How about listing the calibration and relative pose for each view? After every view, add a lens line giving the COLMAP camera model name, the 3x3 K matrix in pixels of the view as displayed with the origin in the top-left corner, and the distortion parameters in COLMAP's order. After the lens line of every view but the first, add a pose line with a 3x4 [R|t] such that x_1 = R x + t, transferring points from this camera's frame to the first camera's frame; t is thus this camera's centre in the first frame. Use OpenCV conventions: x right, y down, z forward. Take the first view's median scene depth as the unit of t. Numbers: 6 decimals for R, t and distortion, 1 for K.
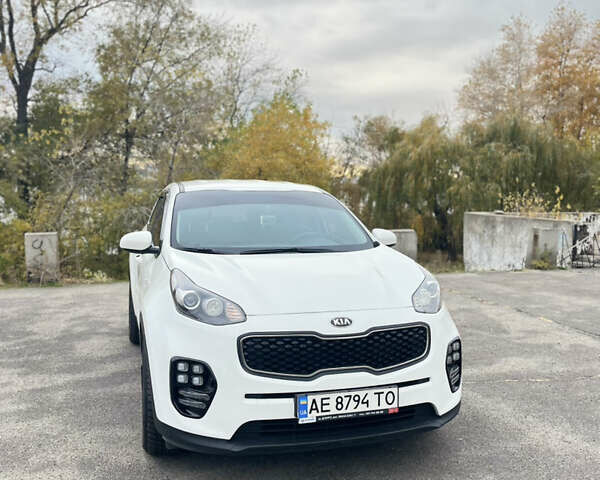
lens RADIAL K [[605.2, 0, 300.6], [0, 605.2, 240.1], [0, 0, 1]] dist [0.016571, 0.000000]
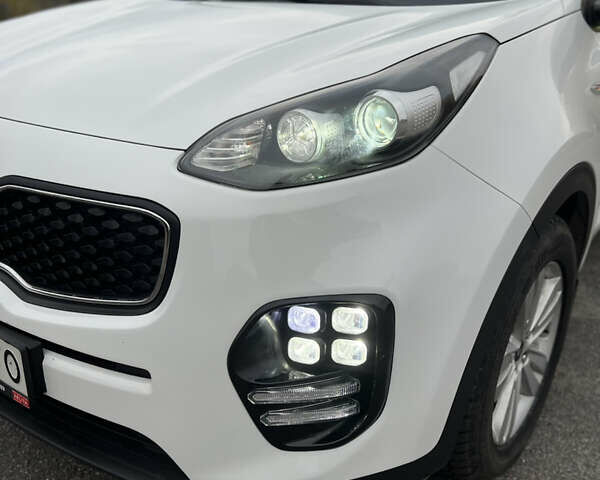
lens RADIAL K [[605.2, 0, 297.6], [0, 605.2, 244.9], [0, 0, 1]] dist [0.016571, 0.000000]
pose [[0.592870, 0.305261, -0.745198, 0.356669], [-0.067129, 0.940883, 0.332013, 0.036590], [0.802495, -0.146816, 0.578314, 0.653488]]
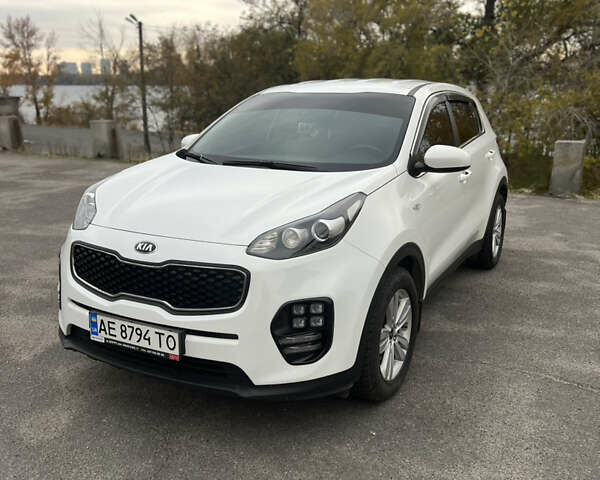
lens RADIAL K [[605.2, 0, 297.0], [0, 605.2, 235.4], [0, 0, 1]] dist [0.016571, 0.000000]
pose [[0.704844, 0.158615, -0.691402, 0.591519], [-0.048796, 0.983213, 0.175815, -0.035036], [0.707682, -0.090185, 0.700752, 0.374642]]
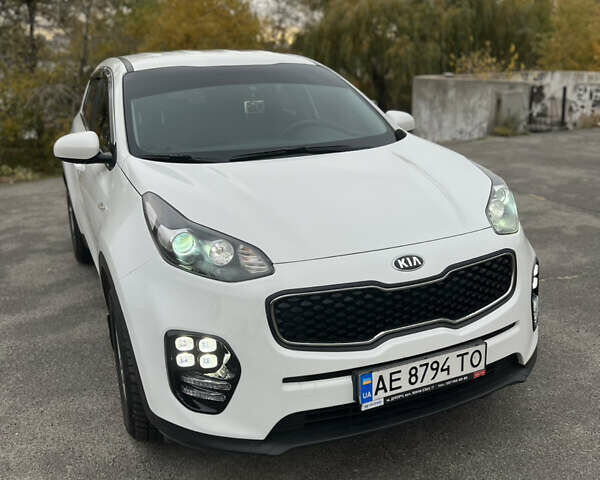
lens RADIAL K [[605.2, 0, 304.7], [0, 605.2, 245.1], [0, 0, 1]] dist [0.016571, 0.000000]
pose [[0.991771, -0.070124, 0.107111, -0.087363], [0.045117, 0.974416, 0.220177, -0.029666], [-0.119810, -0.213532, 0.969561, 0.242217]]
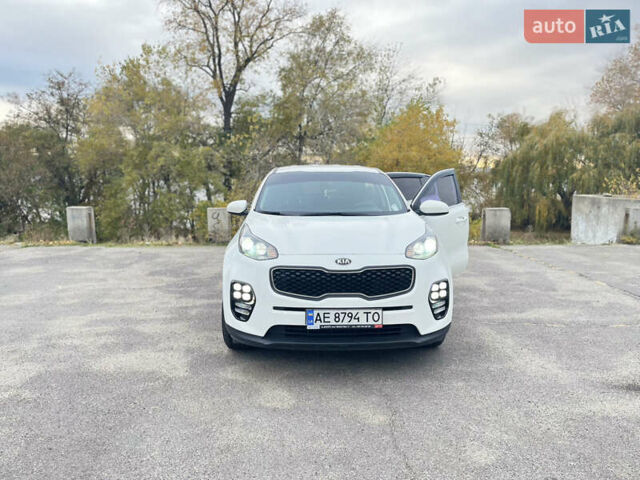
lens RADIAL K [[483.3, 0, 318.9], [0, 483.3, 239.3], [0, 0, 1]] dist [0.034789, -0.052640]
pose [[0.966704, 0.023546, -0.254810, 0.209028], [-0.013134, 0.999011, 0.042486, 0.026165], [0.255559, -0.037725, 0.966057, -0.066937]]
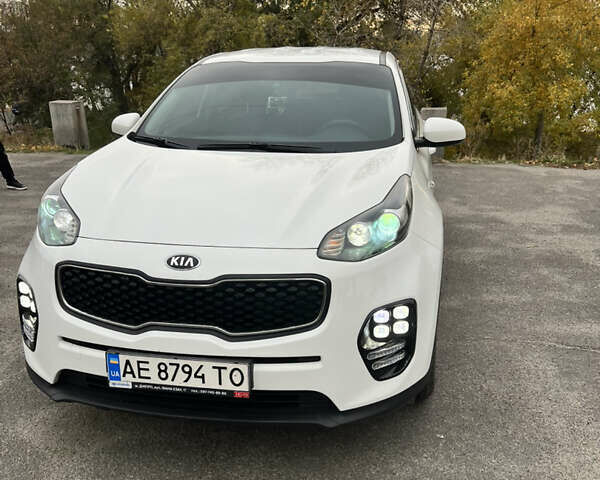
lens RADIAL K [[605.2, 0, 306.1], [0, 605.2, 235.3], [0, 0, 1]] dist [0.016571, 0.000000]
pose [[0.890711, 0.116736, -0.439326, 0.352258], [-0.024612, 0.977430, 0.209821, -0.032032], [0.453904, -0.176077, 0.873480, 0.320709]]
